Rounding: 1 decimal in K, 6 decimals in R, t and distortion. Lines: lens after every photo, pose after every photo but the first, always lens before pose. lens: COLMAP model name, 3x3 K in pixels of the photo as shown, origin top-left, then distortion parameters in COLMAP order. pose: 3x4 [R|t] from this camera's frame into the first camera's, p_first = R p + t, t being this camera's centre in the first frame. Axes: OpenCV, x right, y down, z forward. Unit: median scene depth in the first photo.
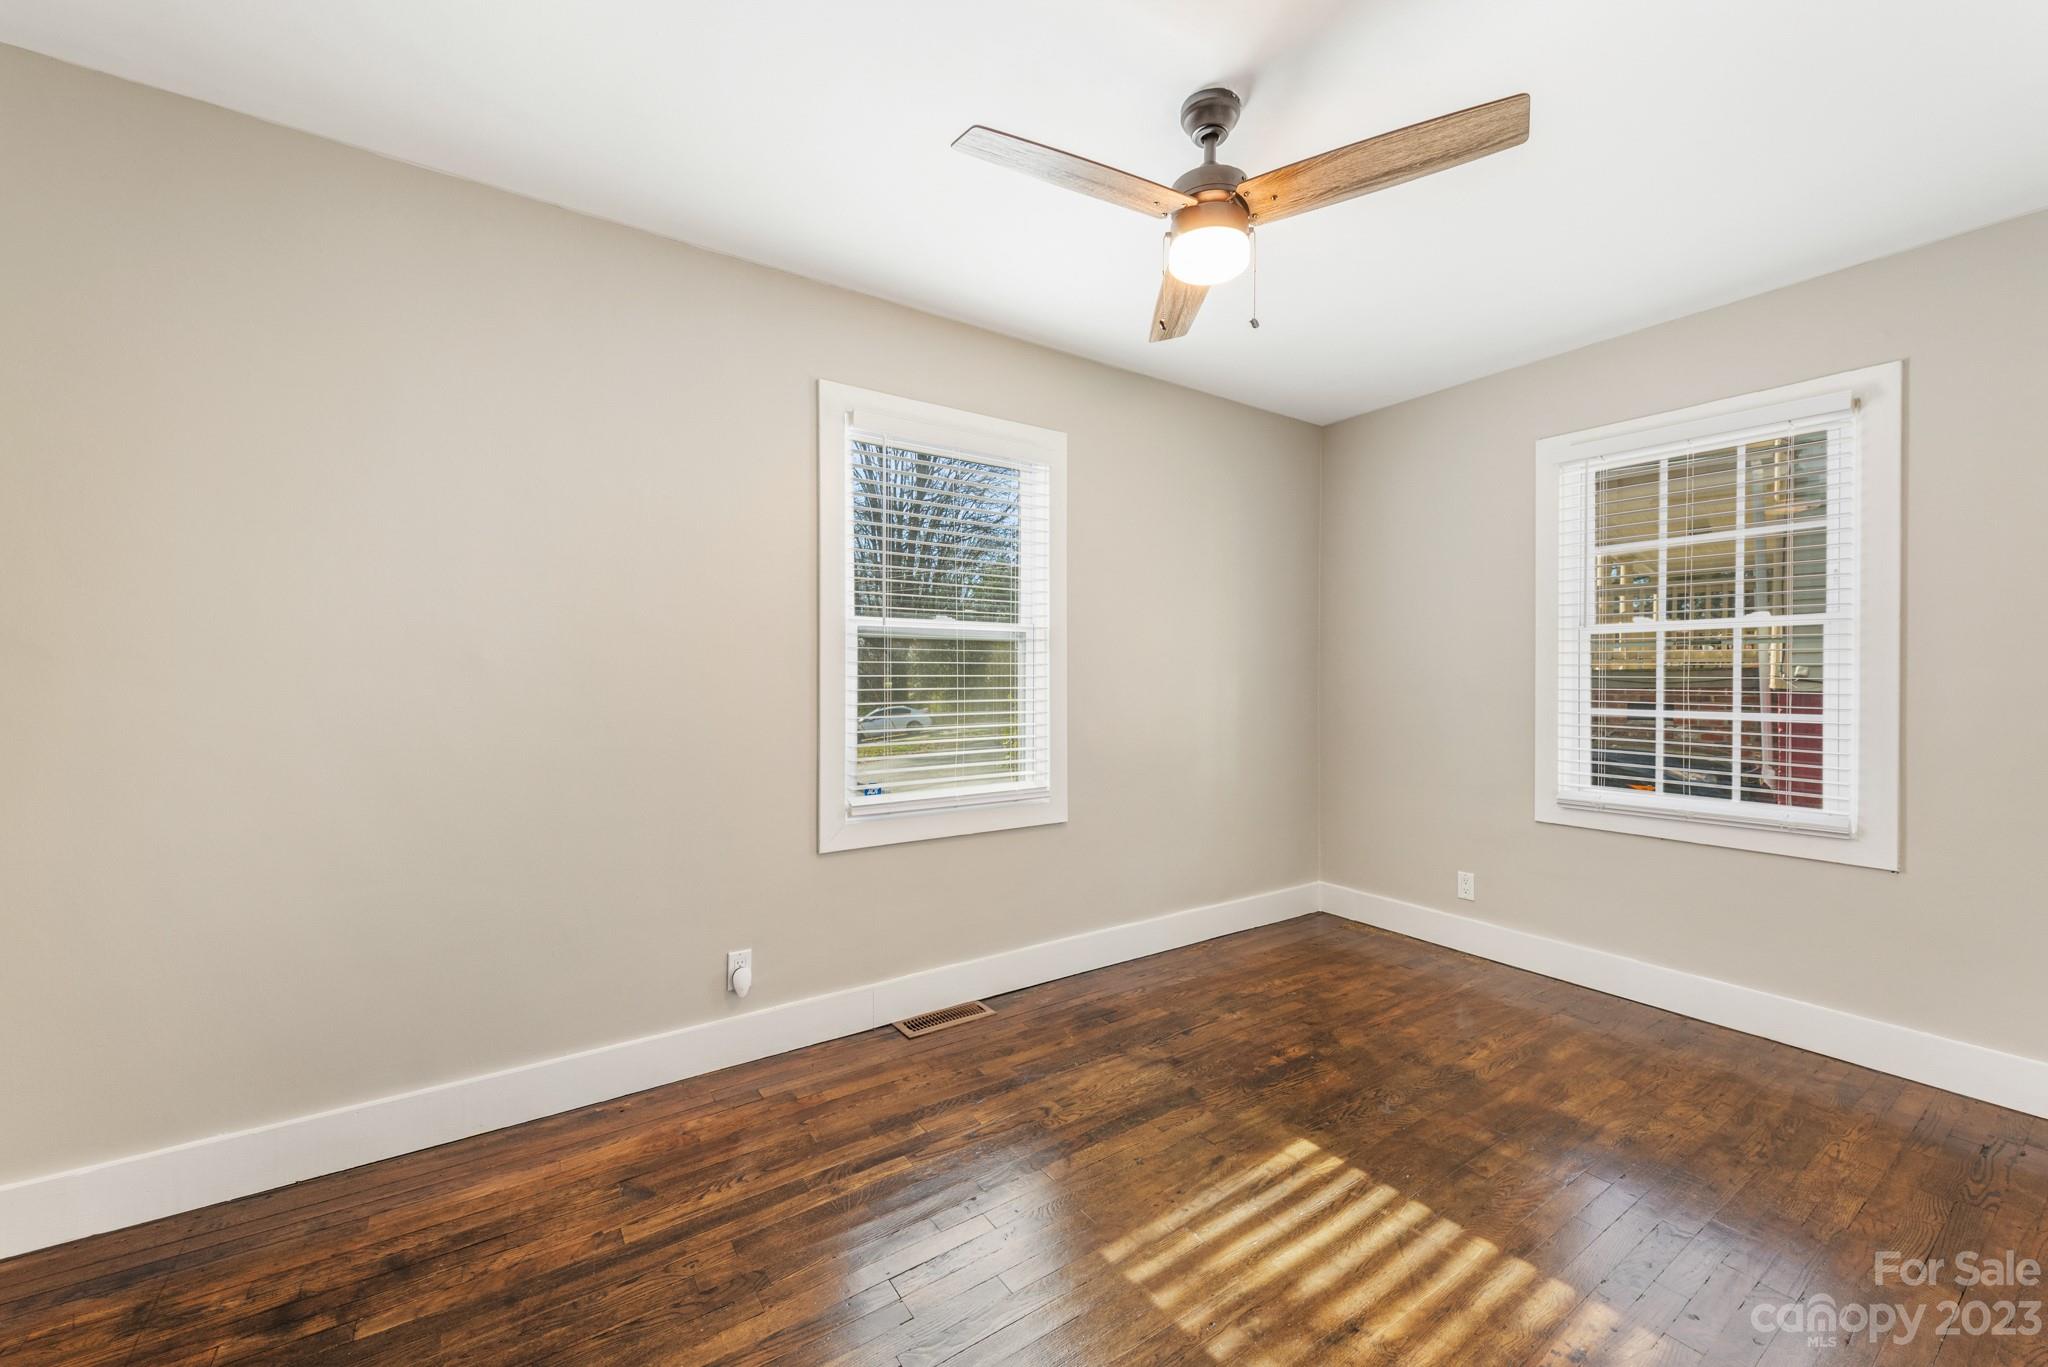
lens RADIAL K [[794.1, 0, 1032.6], [0, 794.1, 678.6], [0, 0, 1]] dist [0.001427, -0.000795]
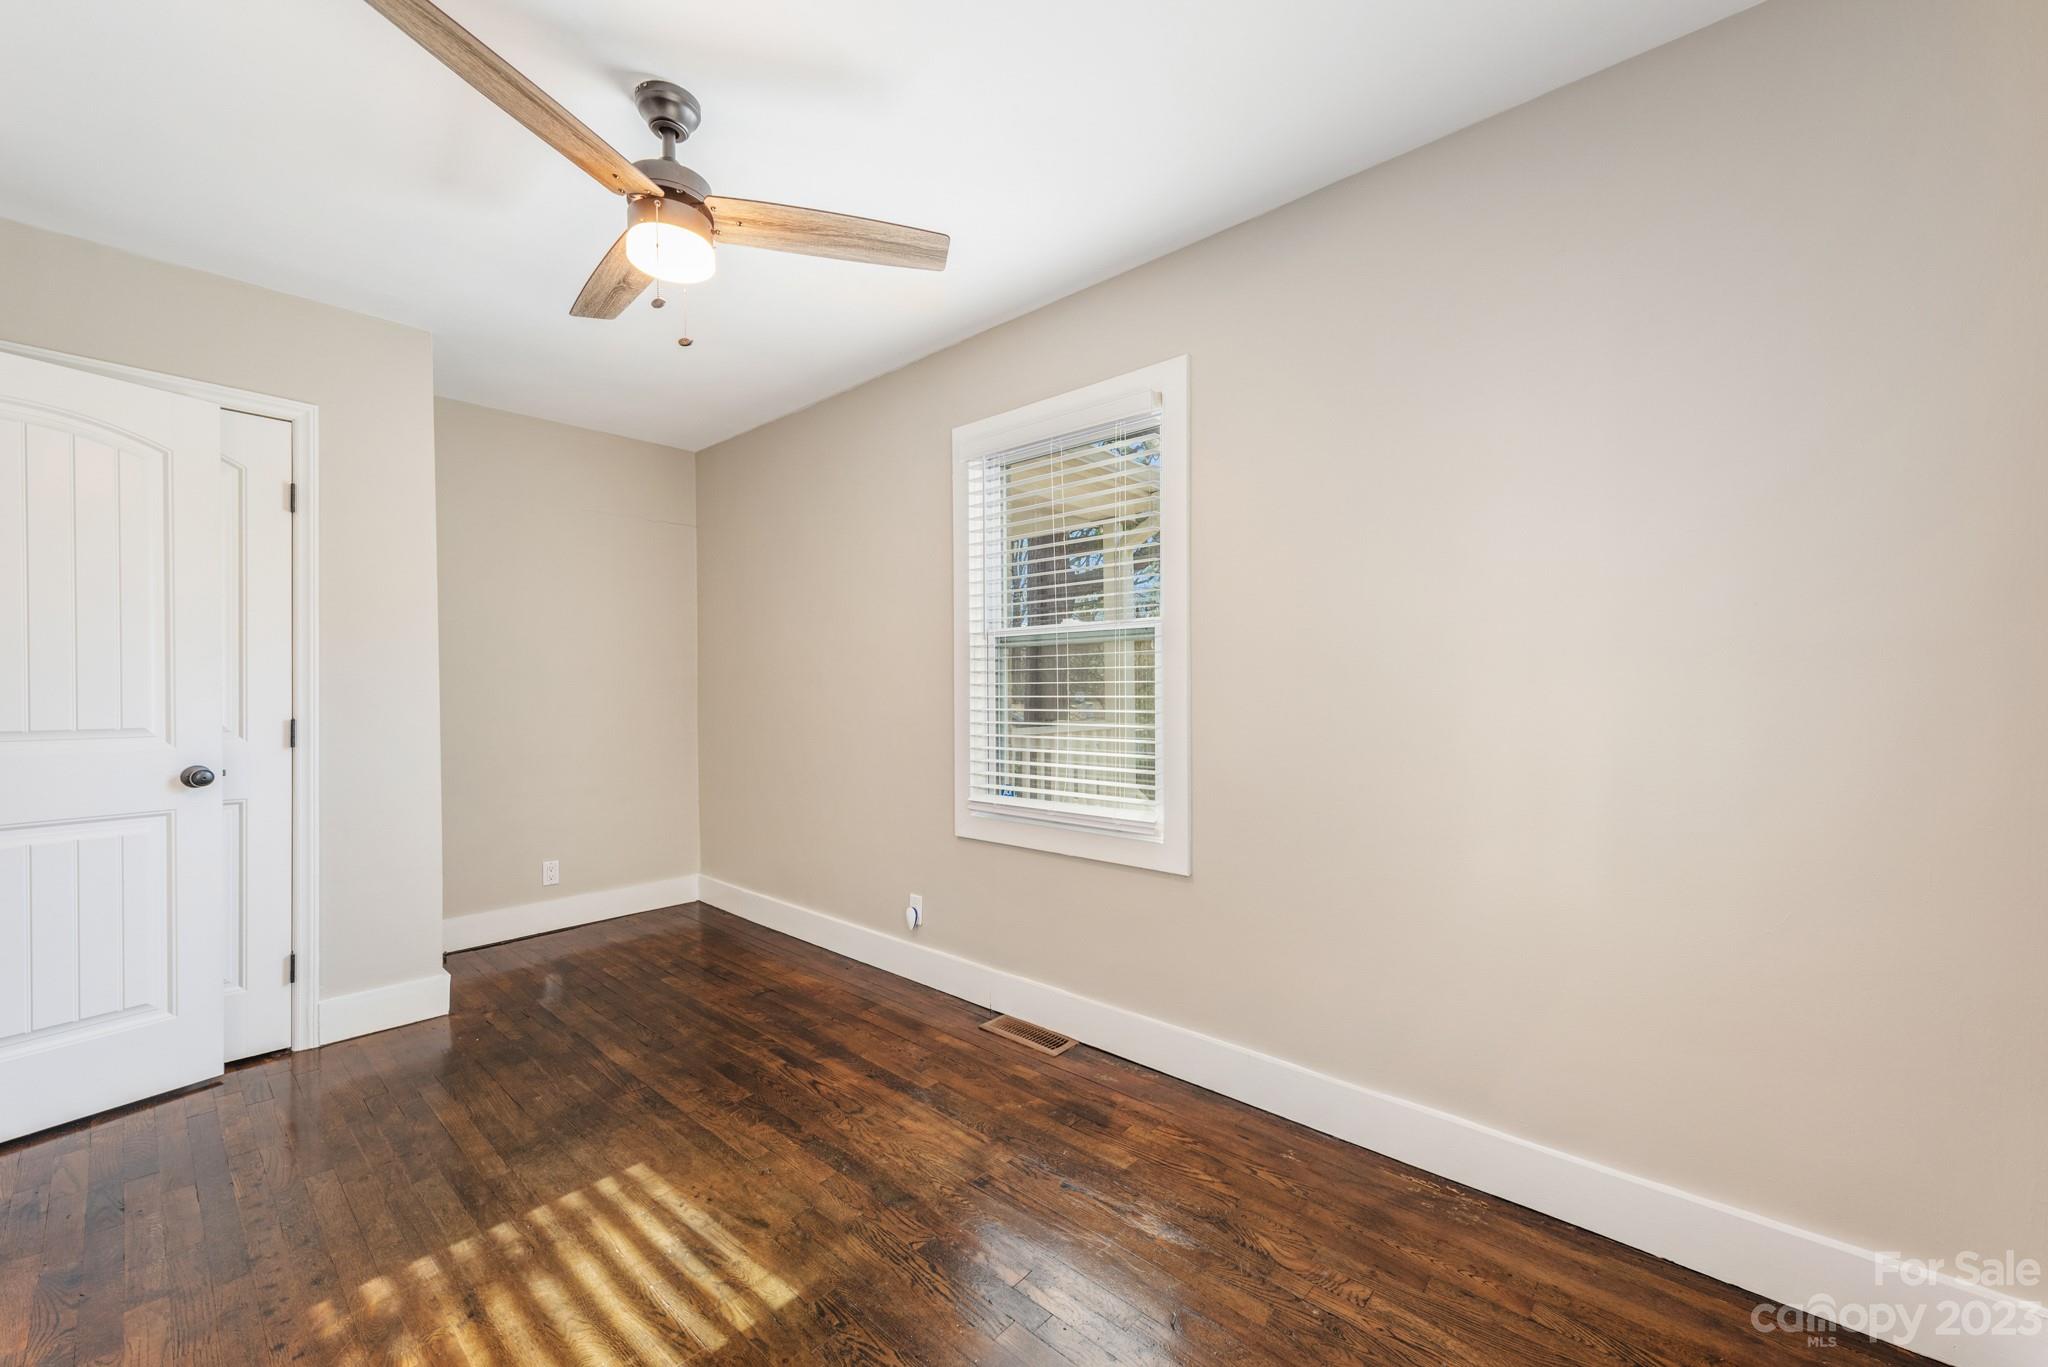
lens RADIAL K [[794.1, 0, 1021.4], [0, 794.1, 679.5], [0, 0, 1]] dist [0.001427, -0.000795]
pose [[0.248818, -0.005595, -0.968534, 1.121711], [0.003738, 0.999981, -0.004817, -0.003037], [0.968543, -0.002422, 0.248834, 1.010519]]
